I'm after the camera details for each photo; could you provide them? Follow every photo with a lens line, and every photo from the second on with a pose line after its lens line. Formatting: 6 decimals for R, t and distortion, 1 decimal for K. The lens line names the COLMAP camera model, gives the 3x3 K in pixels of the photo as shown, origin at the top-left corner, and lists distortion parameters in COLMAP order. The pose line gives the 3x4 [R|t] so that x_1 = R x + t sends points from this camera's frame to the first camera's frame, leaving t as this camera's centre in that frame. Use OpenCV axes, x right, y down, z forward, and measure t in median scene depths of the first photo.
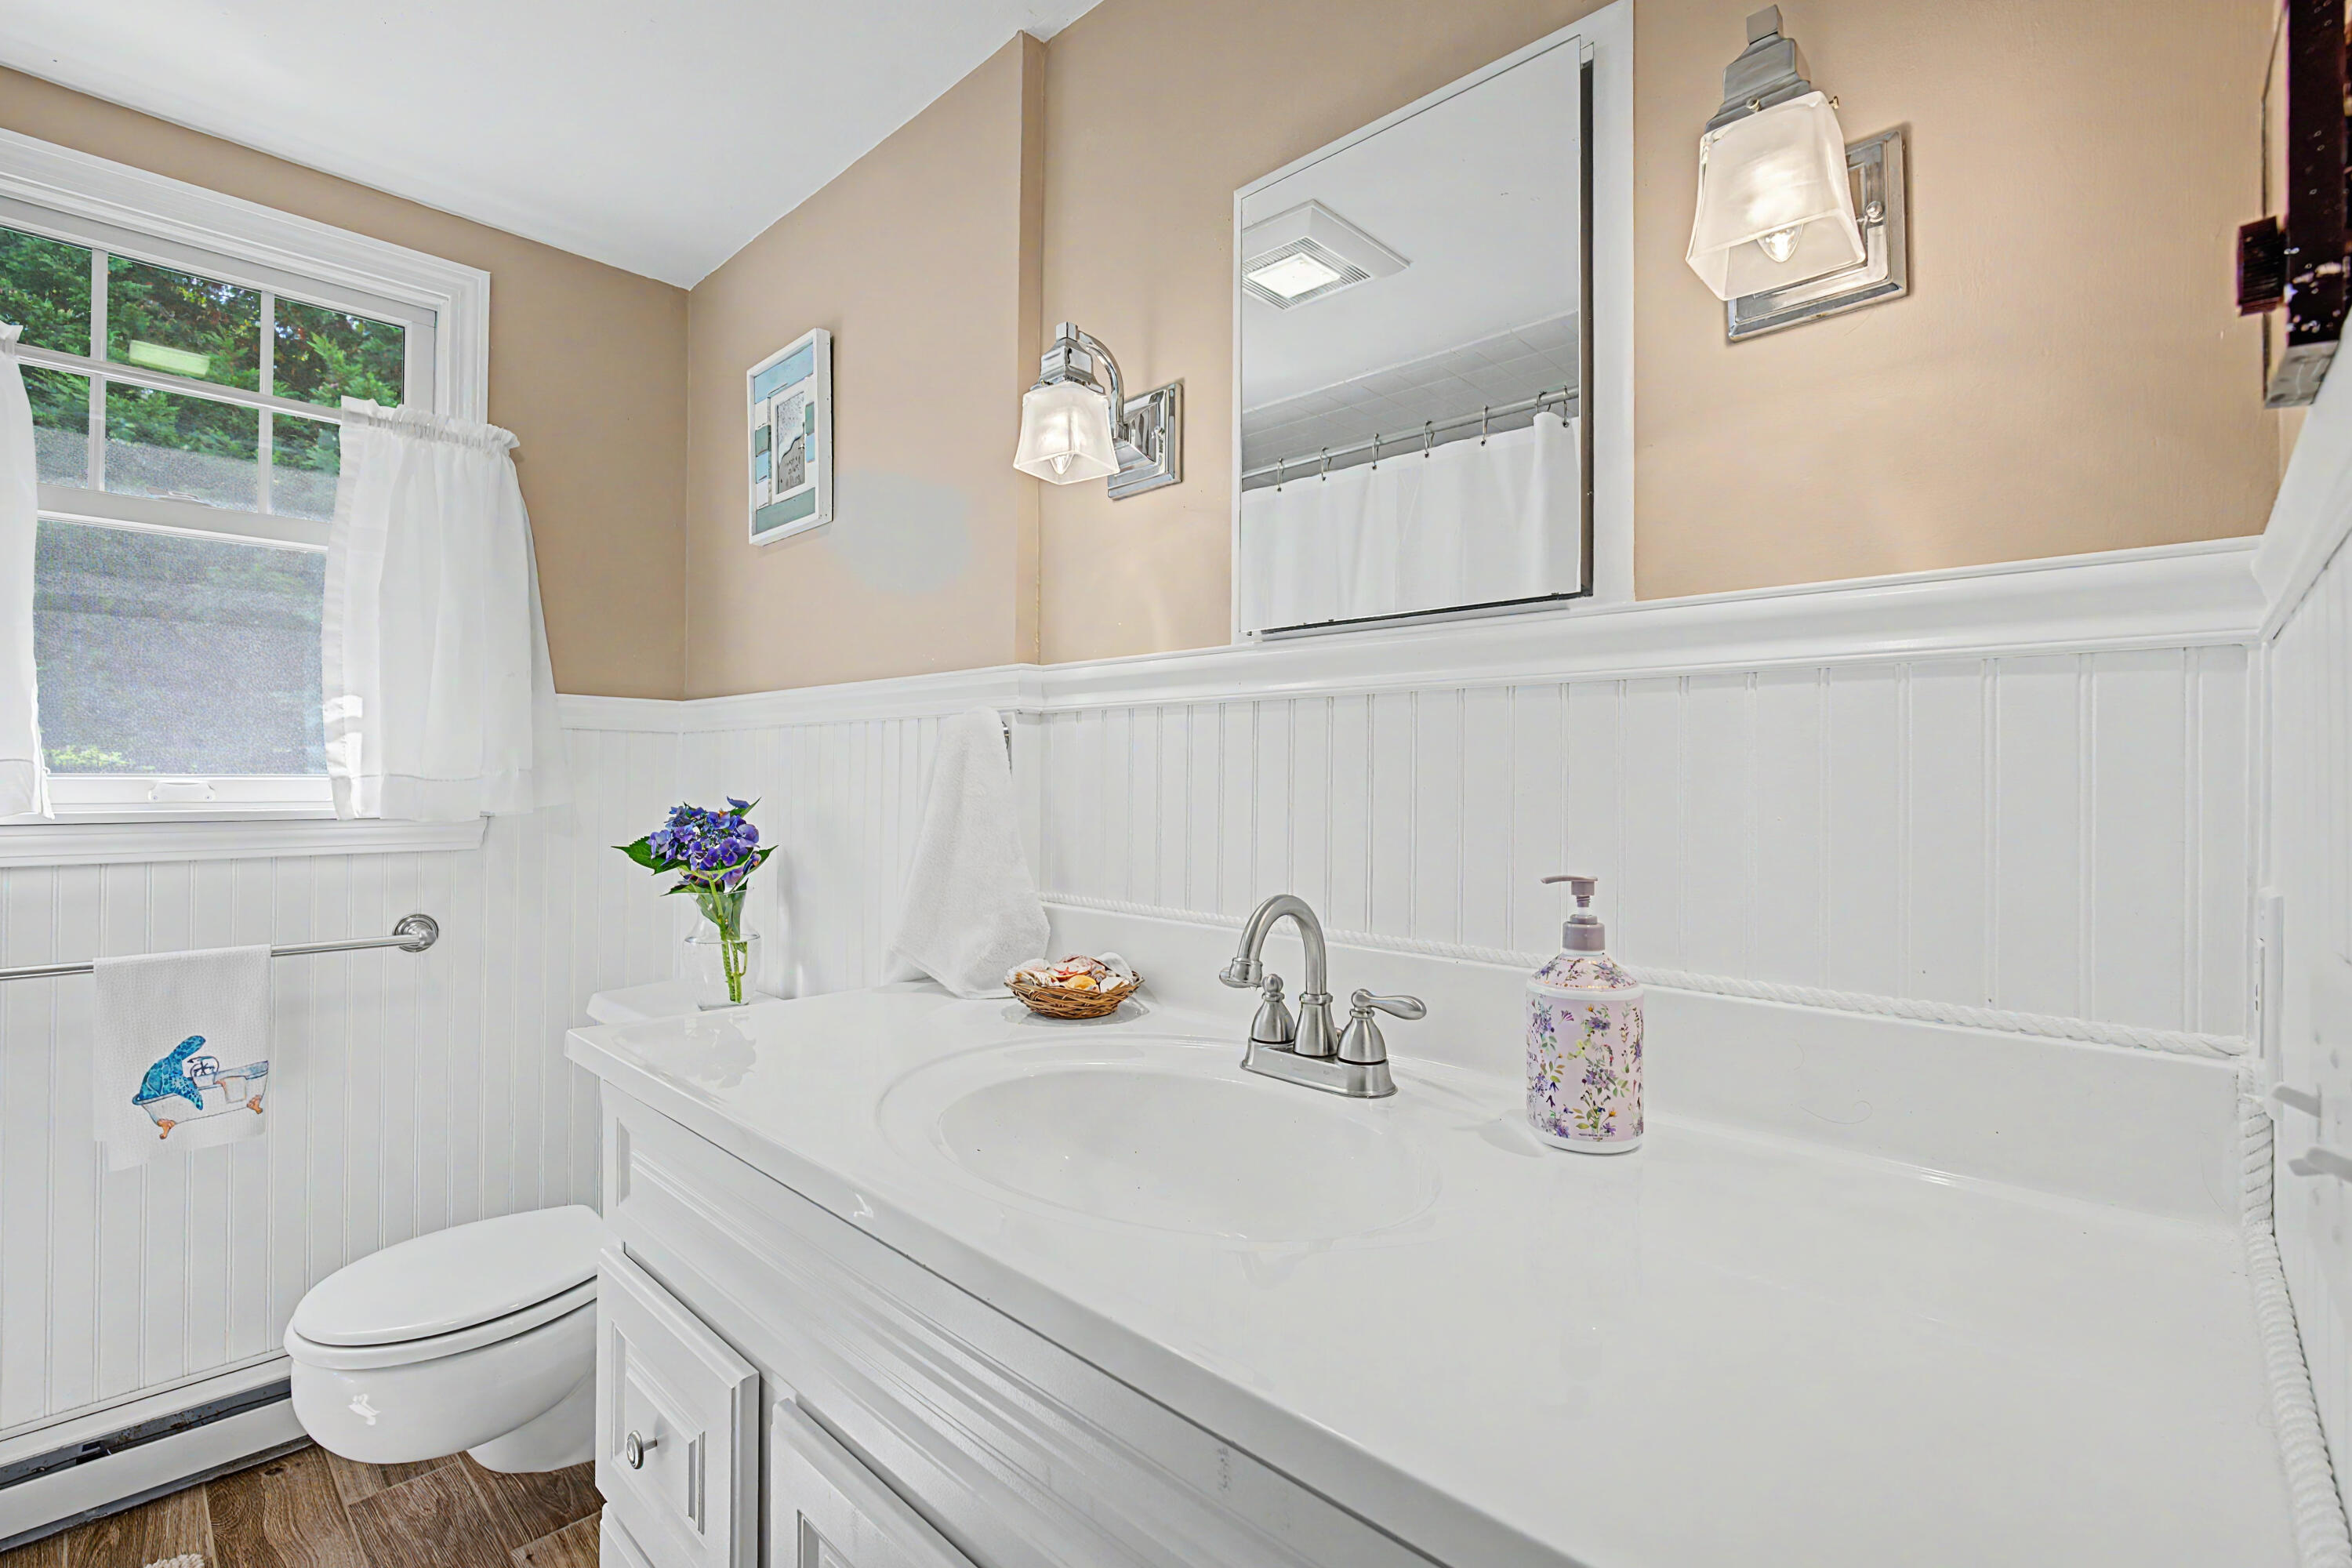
lens RADIAL K [[1043.9, 0, 1165.9], [0, 1043.9, 765.9], [0, 0, 1]] dist [-0.008085, -0.000456]
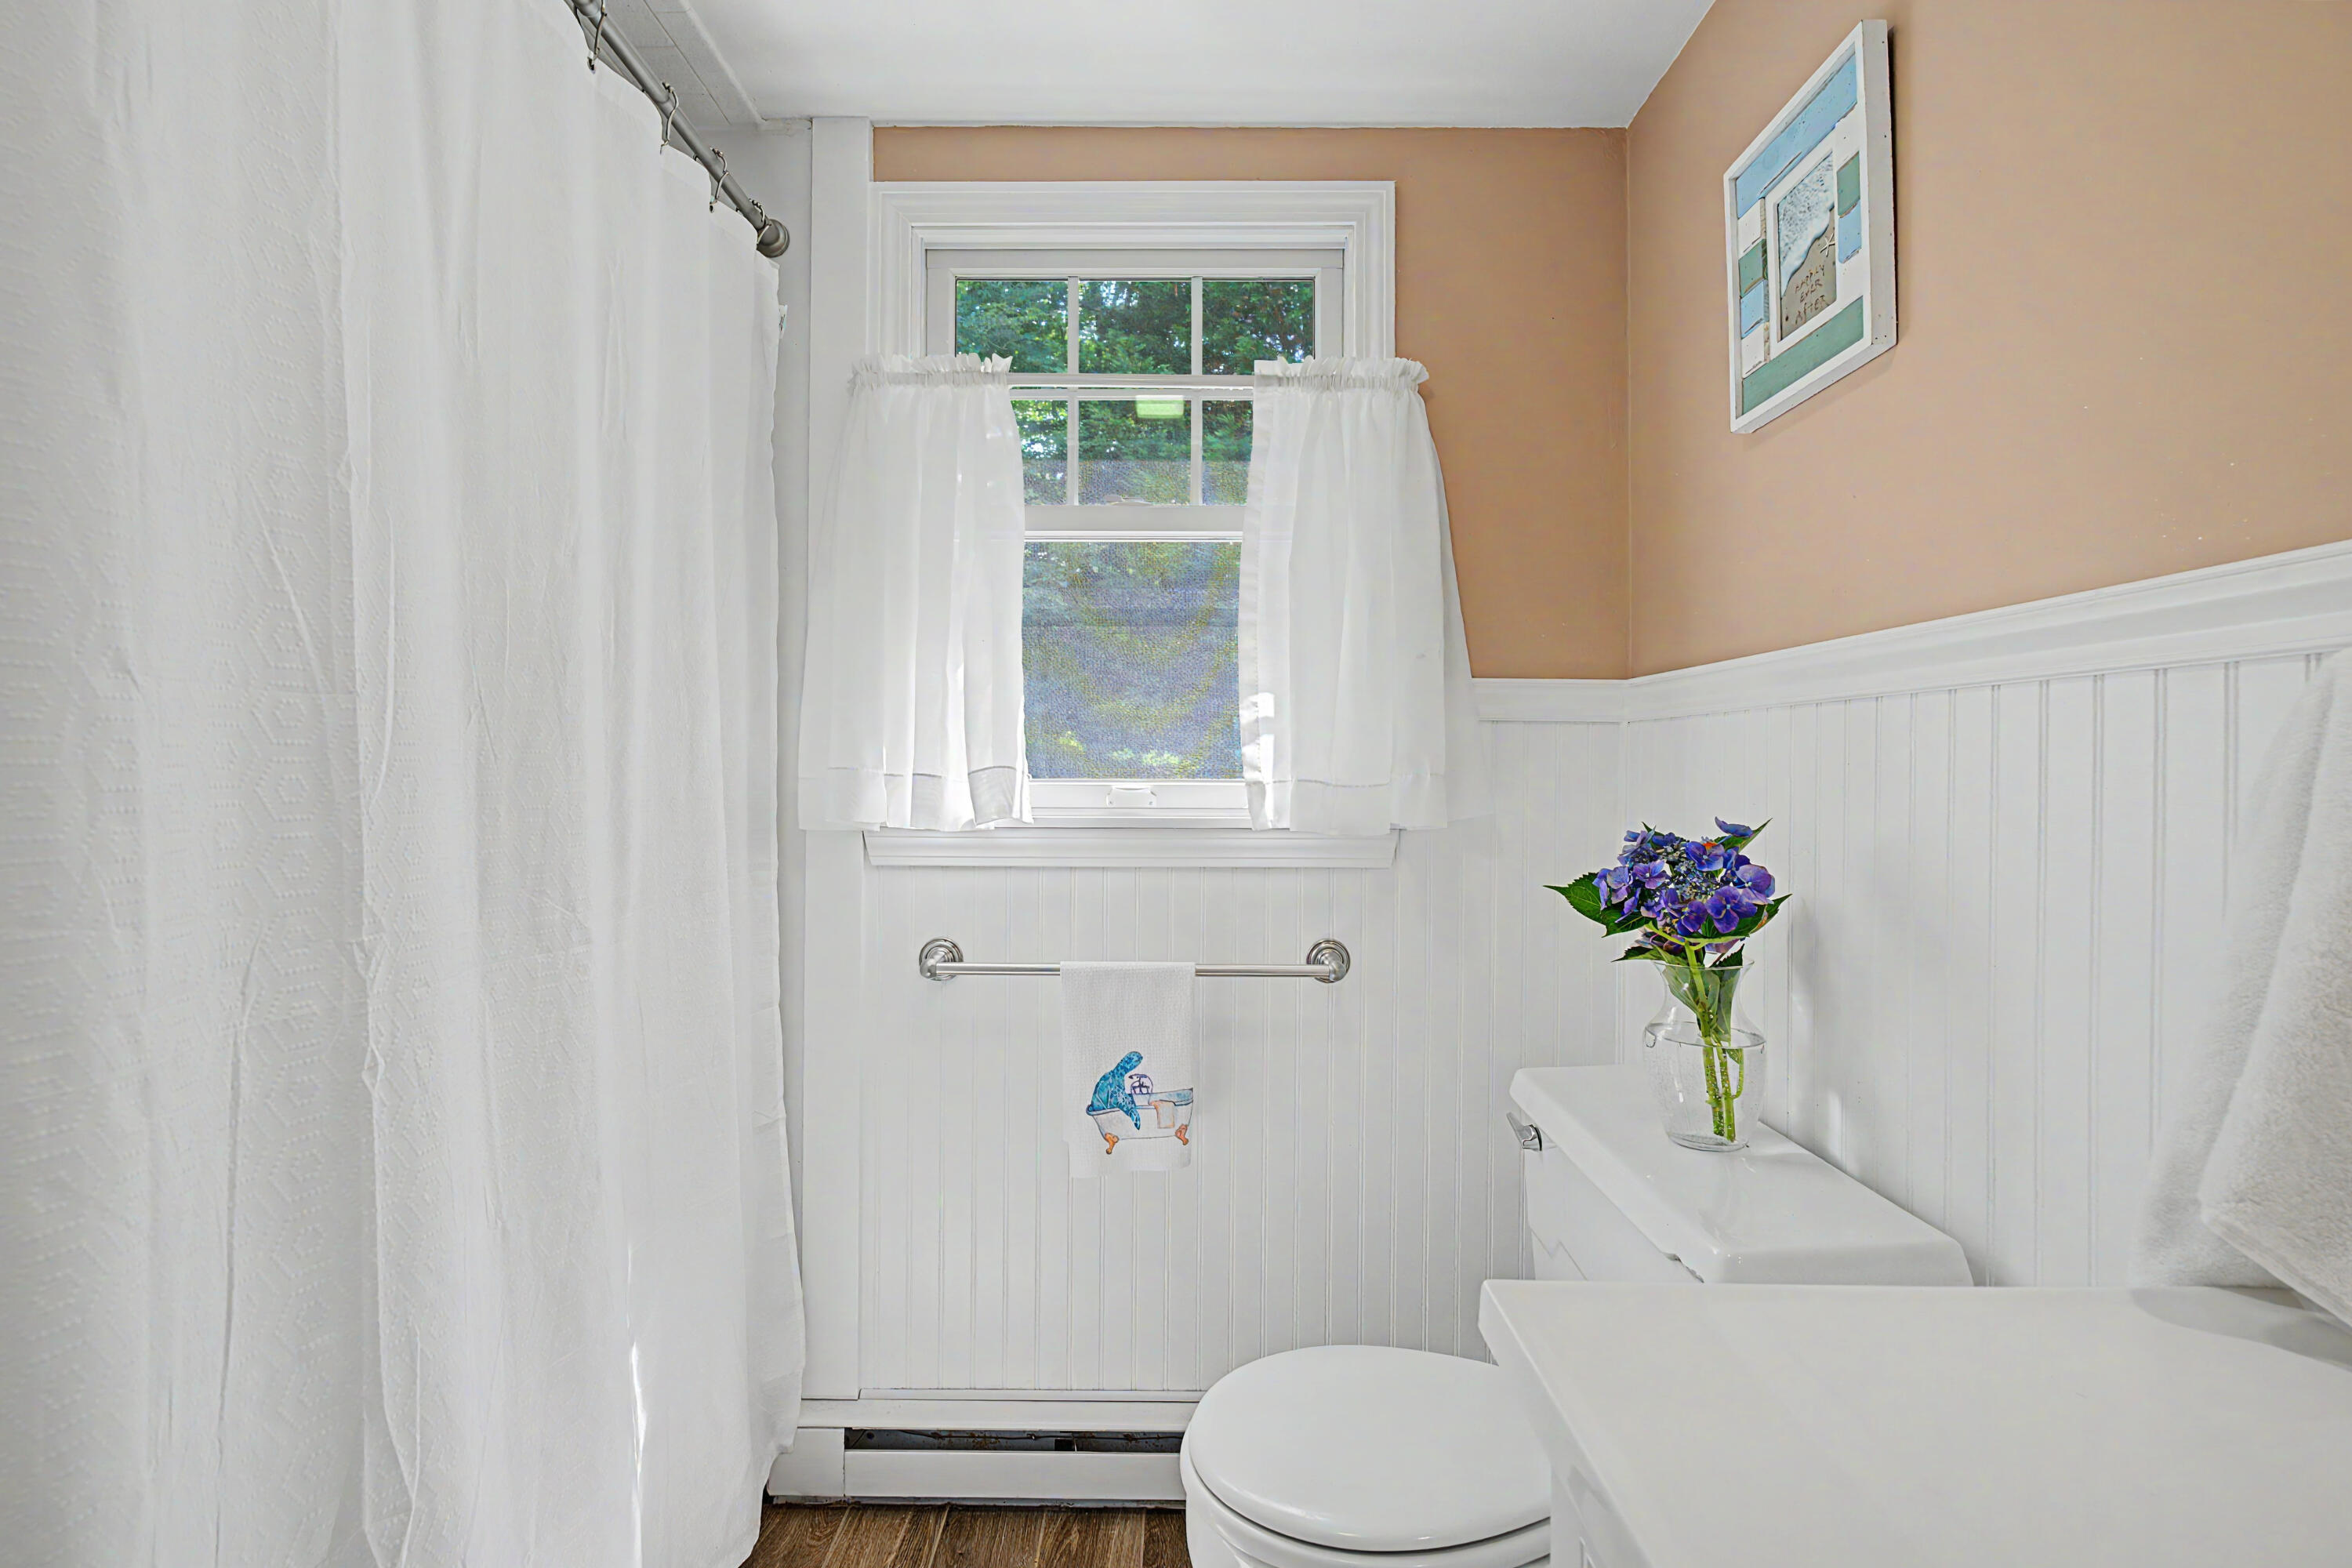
lens RADIAL K [[1043.9, 0, 1173.1], [0, 1043.9, 762.5], [0, 0, 1]] dist [-0.008085, -0.000456]
pose [[0.687277, -0.007837, -0.726353, -0.184517], [0.004953, 0.999969, -0.006102, -0.001683], [0.726379, 0.000596, 0.687294, 0.321776]]
